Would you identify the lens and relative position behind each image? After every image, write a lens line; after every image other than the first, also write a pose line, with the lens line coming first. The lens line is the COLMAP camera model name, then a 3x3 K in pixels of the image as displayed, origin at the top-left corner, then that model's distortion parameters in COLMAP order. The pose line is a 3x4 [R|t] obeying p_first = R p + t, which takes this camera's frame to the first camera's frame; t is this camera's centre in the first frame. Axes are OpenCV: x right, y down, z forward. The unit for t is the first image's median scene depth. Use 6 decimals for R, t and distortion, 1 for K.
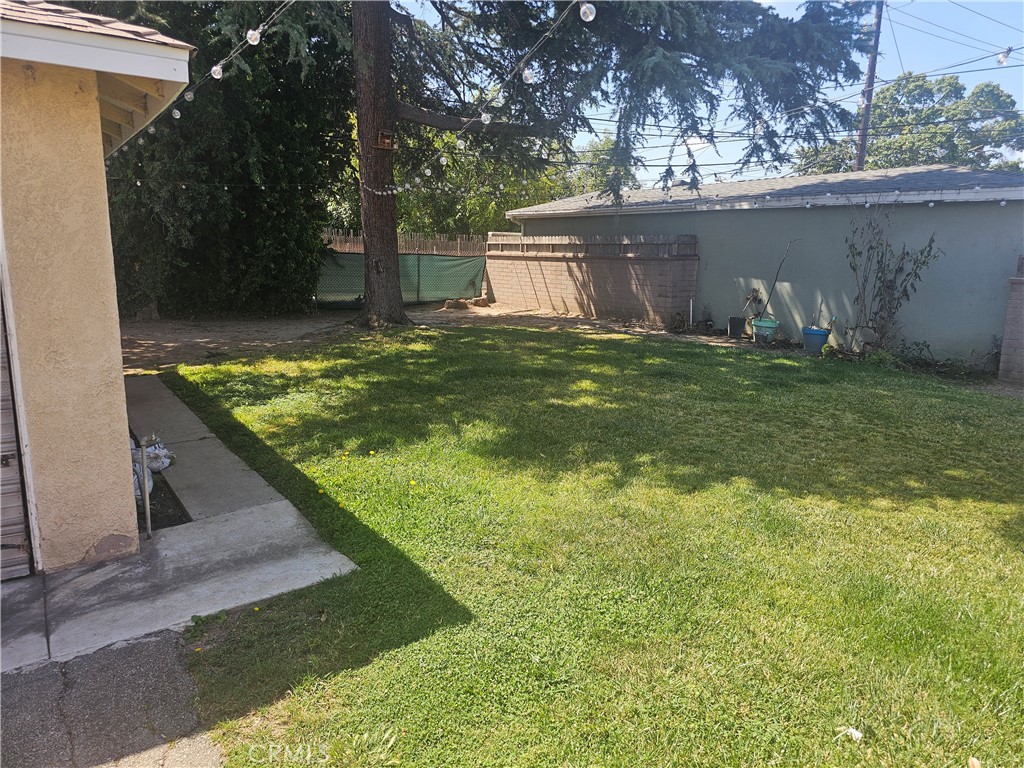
lens RADIAL K [[686.0, 0, 518.8], [0, 686.0, 382.1], [0, 0, 1]] dist [0.060975, -0.058288]
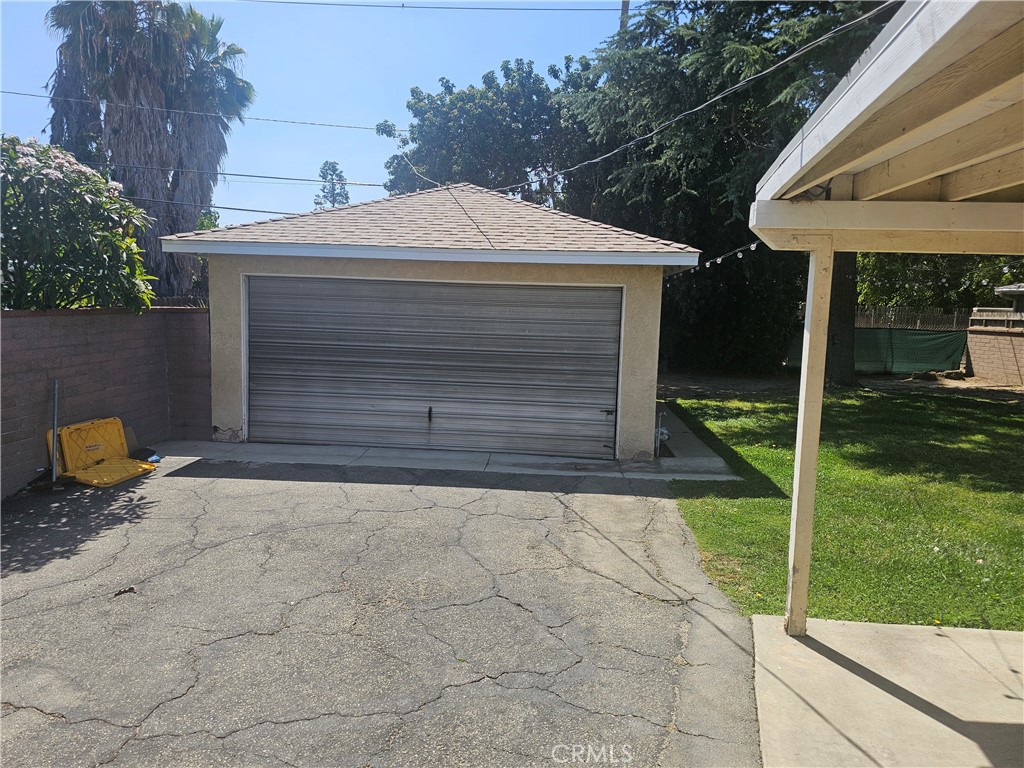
lens RADIAL K [[686.0, 0, 504.1], [0, 686.0, 390.2], [0, 0, 1]] dist [0.060975, -0.058288]
pose [[0.759368, 0.075940, -0.646214, 0.131297], [-0.131492, 0.990585, -0.038107, 0.041020], [0.637236, 0.113909, 0.762204, -0.265402]]
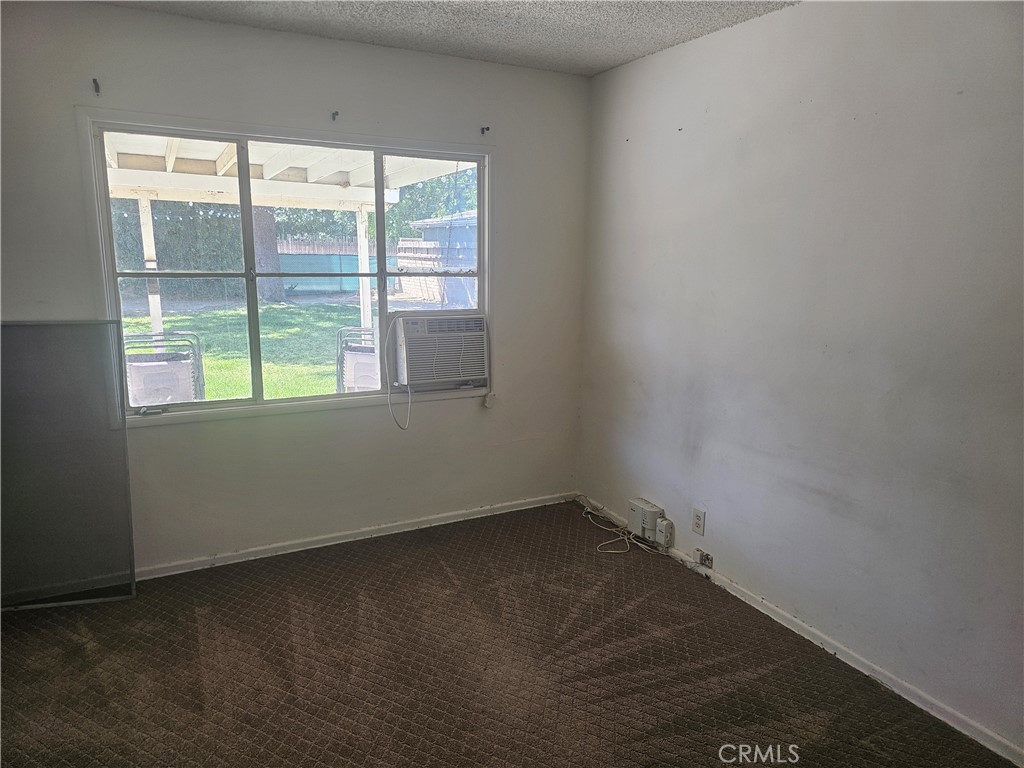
lens RADIAL K [[686.0, 0, 516.5], [0, 686.0, 383.6], [0, 0, 1]] dist [0.060975, -0.058288]
pose [[0.990171, 0.033339, -0.135831, 0.448567], [-0.033366, 0.999441, 0.002080, 0.059269], [0.135825, 0.002472, 0.990730, -0.326130]]
